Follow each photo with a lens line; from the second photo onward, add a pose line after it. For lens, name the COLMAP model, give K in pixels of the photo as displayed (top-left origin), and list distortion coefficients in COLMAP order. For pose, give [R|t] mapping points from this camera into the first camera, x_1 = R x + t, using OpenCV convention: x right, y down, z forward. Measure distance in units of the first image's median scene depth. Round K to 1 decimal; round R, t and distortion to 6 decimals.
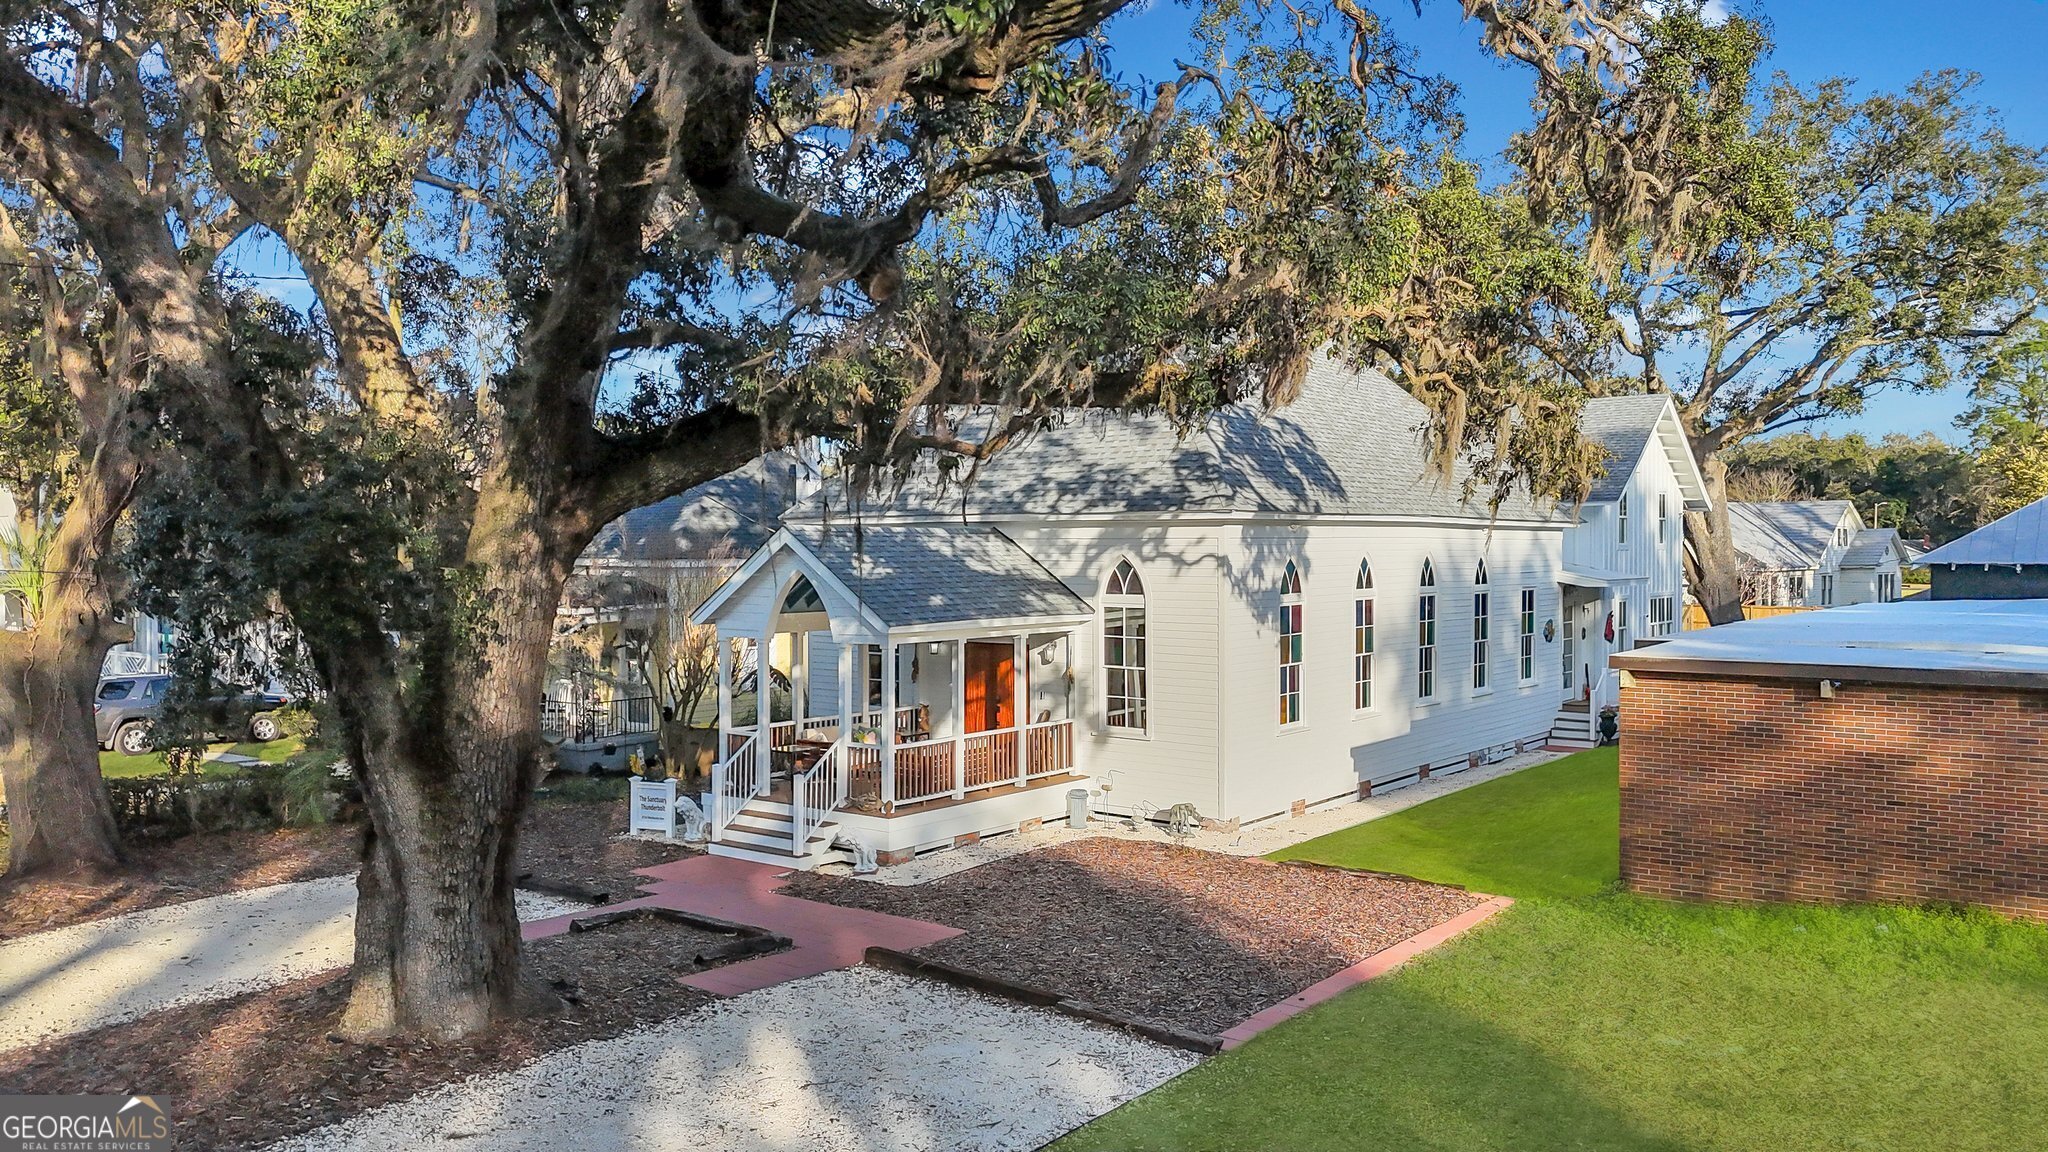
lens RADIAL K [[1524.4, 0, 1043.3], [0, 1524.4, 536.3], [0, 0, 1]] dist [0.018660, -0.014996]
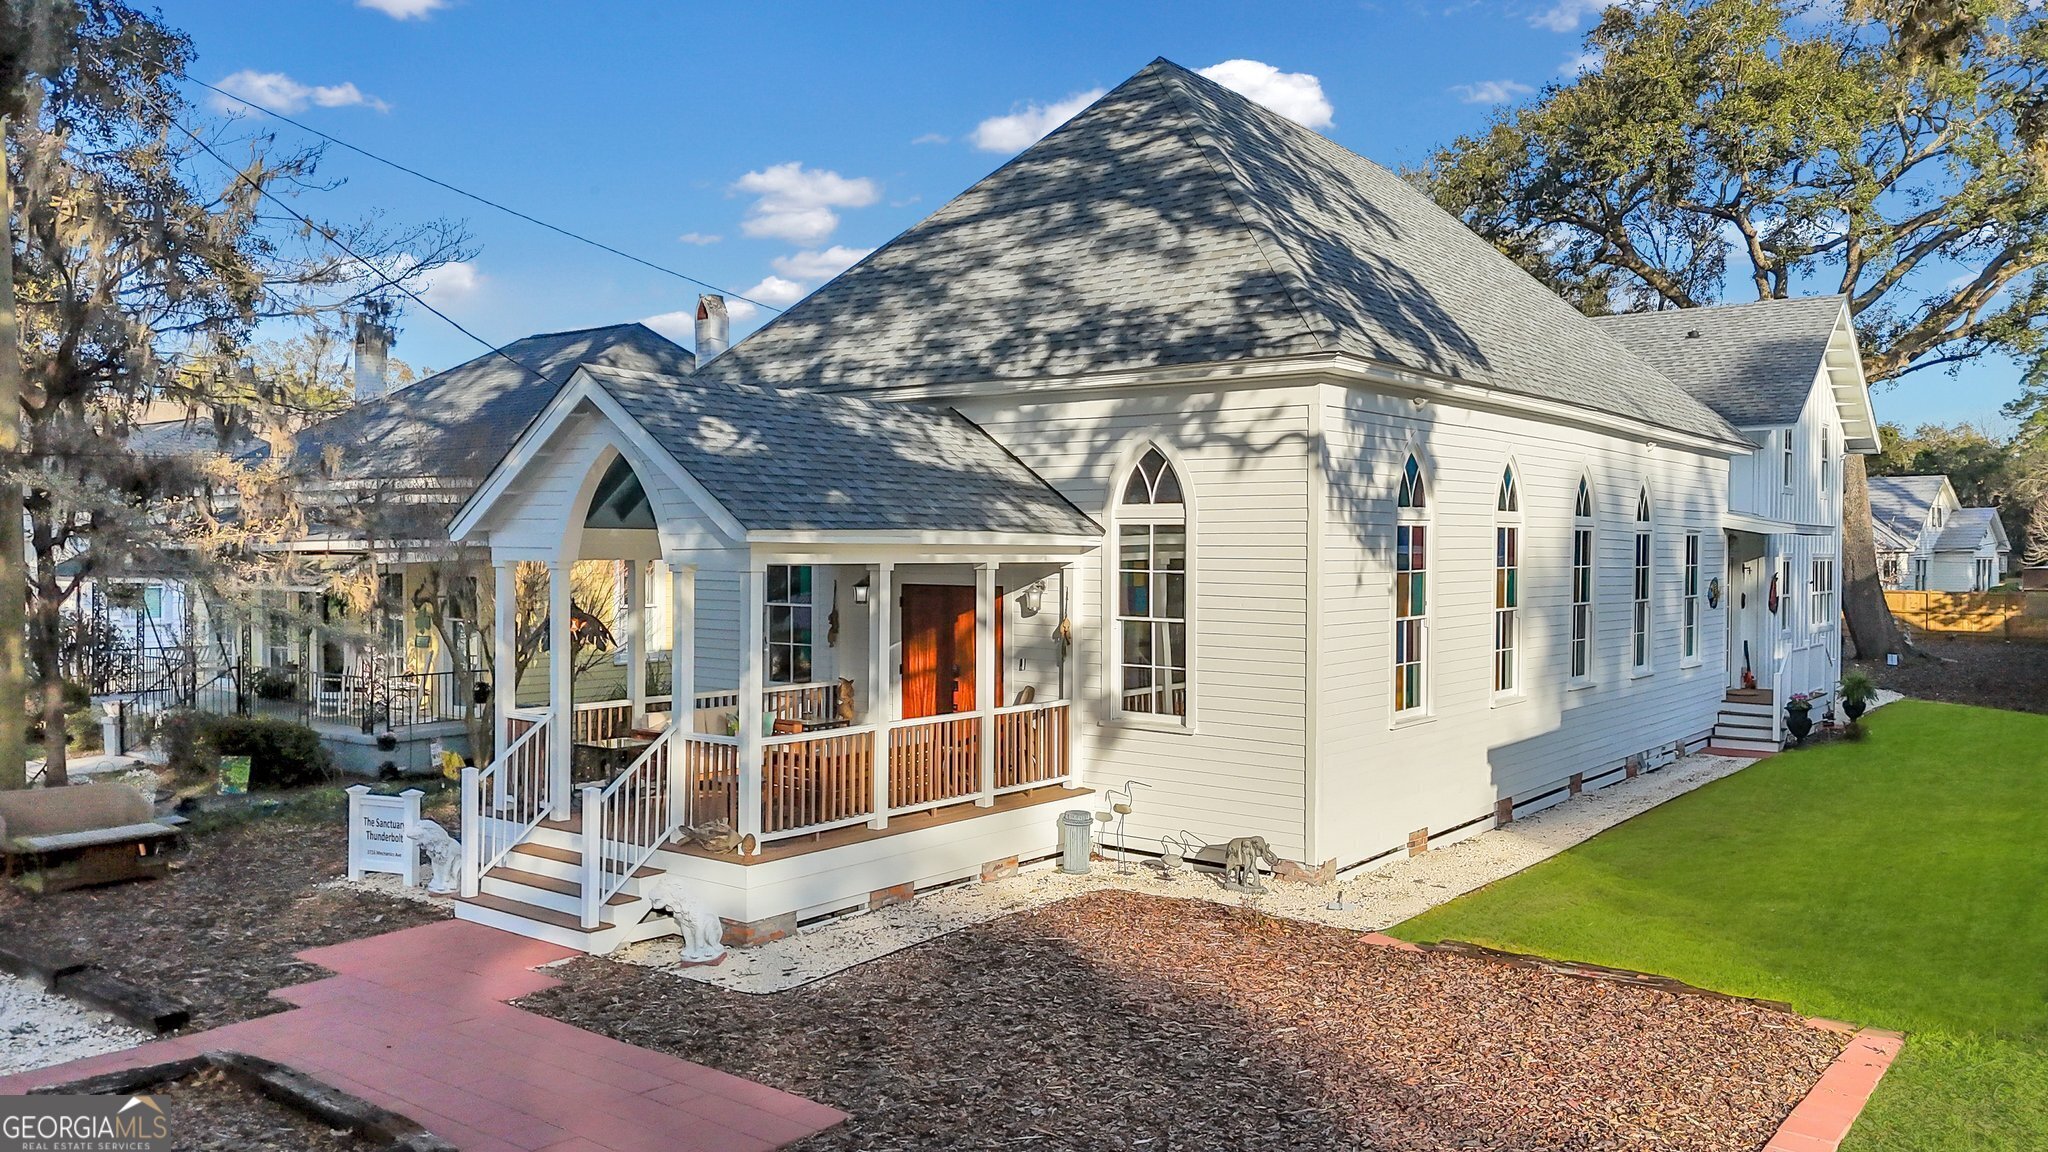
lens RADIAL K [[1524.4, 0, 1032.1], [0, 1524.4, 564.8], [0, 0, 1]] dist [0.018660, -0.014996]
pose [[0.999962, 0.006828, -0.005472, 0.007117], [-0.006724, 0.999803, 0.018667, 0.051391], [0.005599, -0.018629, 0.999811, 0.363759]]
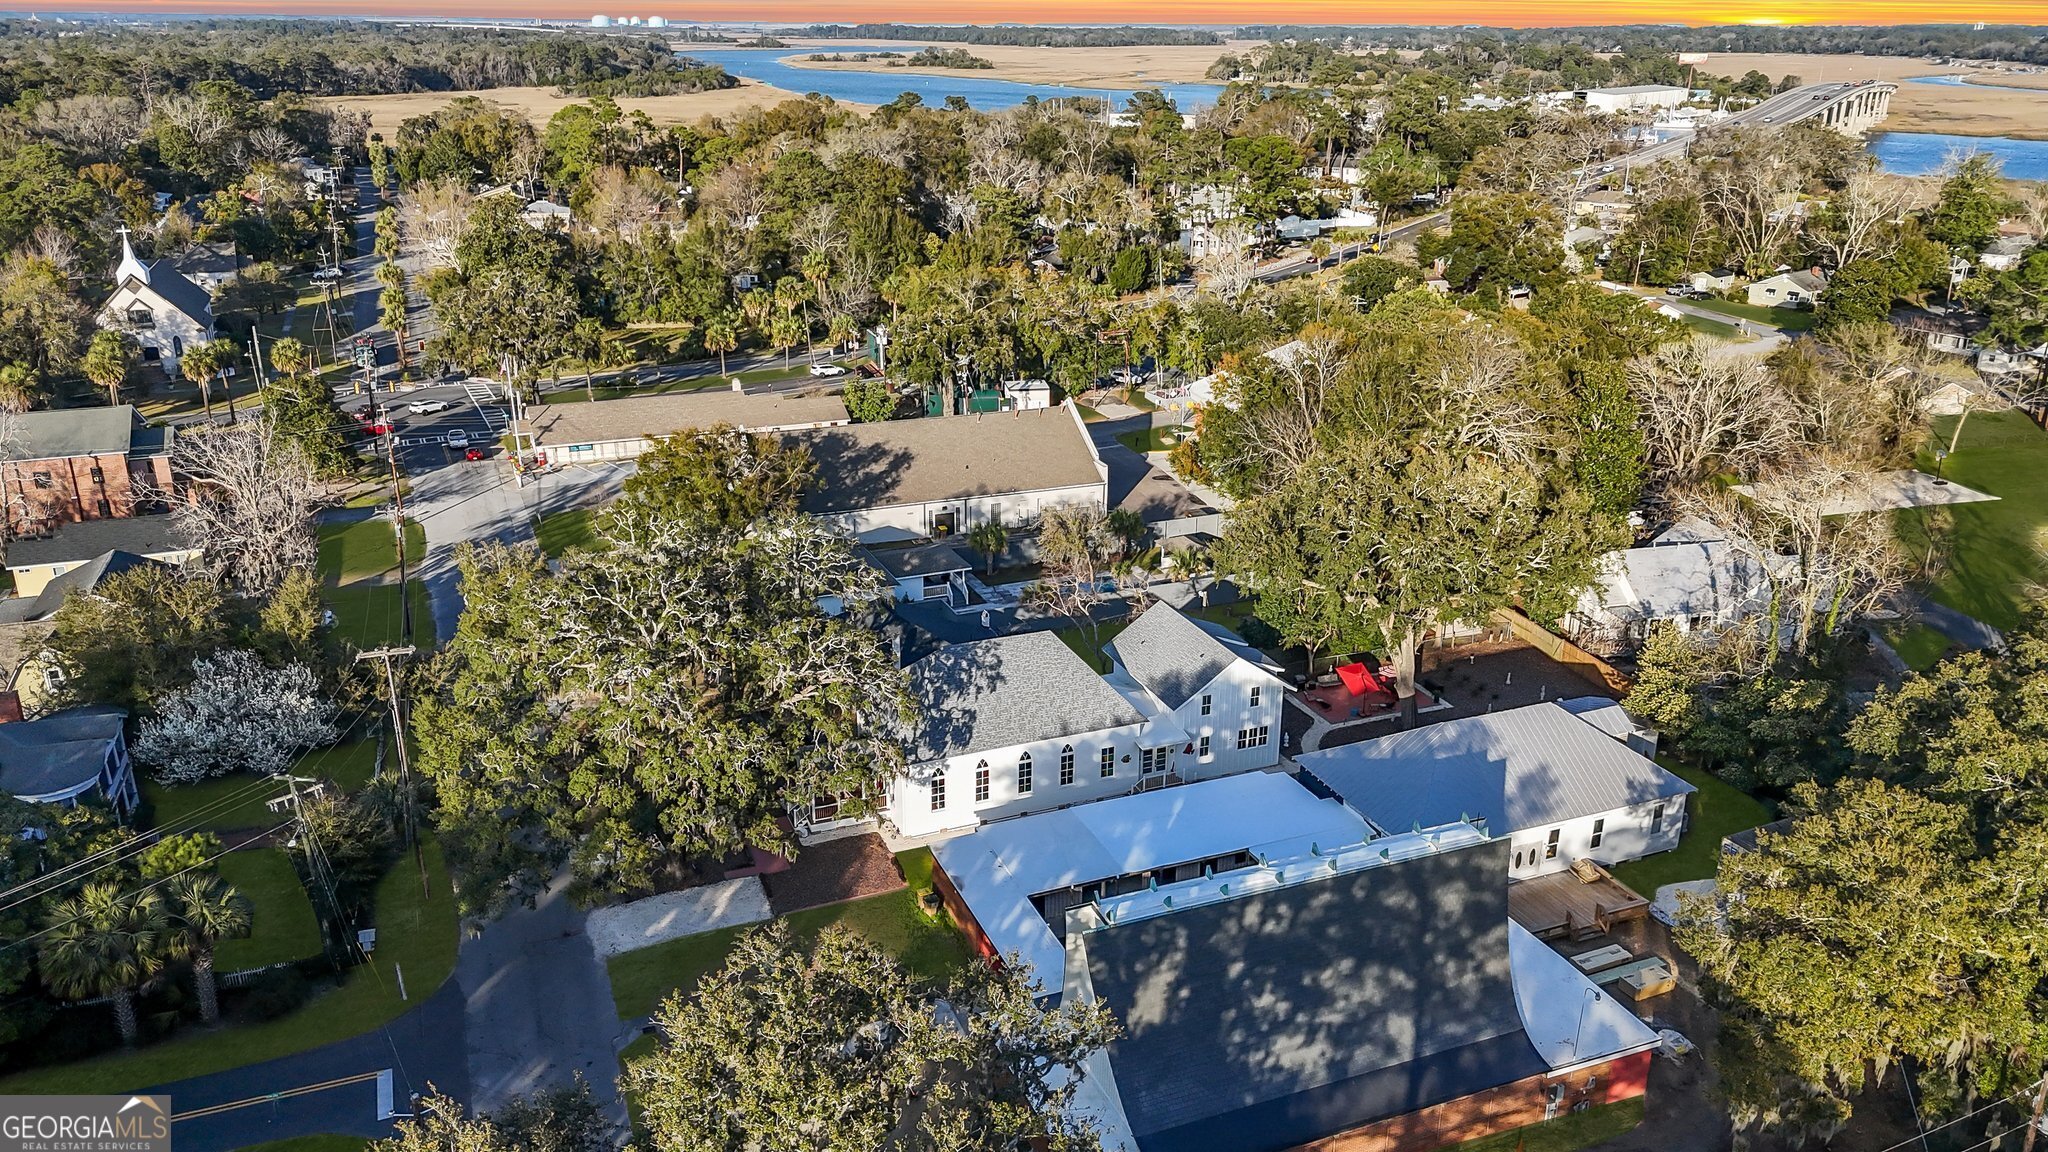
lens RADIAL K [[1524.4, 0, 1026.3], [0, 1524.4, 575.5], [0, 0, 1]] dist [0.018660, -0.014996]
pose [[0.864771, 0.164372, -0.474503, 1.948628], [0.007060, 0.940839, 0.338781, -1.601809], [0.502117, -0.296318, 0.812449, -1.625760]]
